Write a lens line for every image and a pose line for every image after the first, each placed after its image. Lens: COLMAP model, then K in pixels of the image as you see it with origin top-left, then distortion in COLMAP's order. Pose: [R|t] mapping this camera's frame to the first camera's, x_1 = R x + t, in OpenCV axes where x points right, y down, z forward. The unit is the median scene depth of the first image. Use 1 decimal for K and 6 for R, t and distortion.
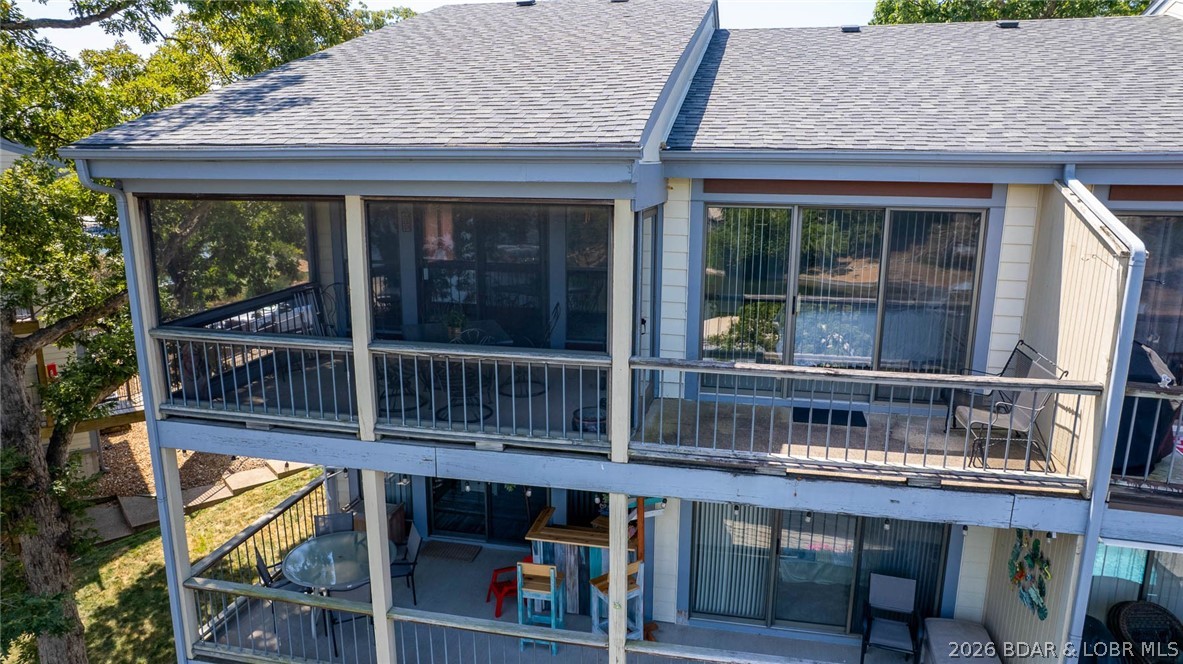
lens RADIAL K [[772.5, 0, 594.5], [0, 772.5, 334.9], [0, 0, 1]] dist [-0.038745, -0.001319]
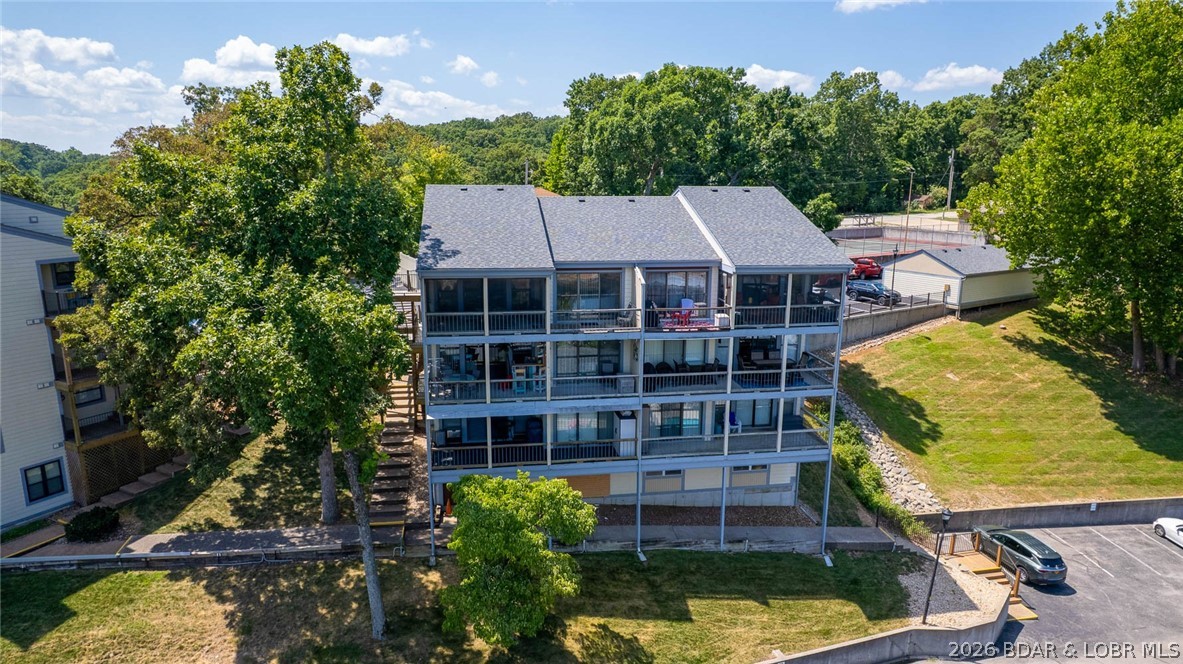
lens RADIAL K [[772.5, 0, 590.7], [0, 772.5, 333.5], [0, 0, 1]] dist [-0.038745, -0.001319]
pose [[0.929106, -0.073997, 0.362334, -1.332717], [0.075516, 0.997095, 0.009991, 0.130810], [-0.362021, 0.018079, 0.931995, -3.189838]]
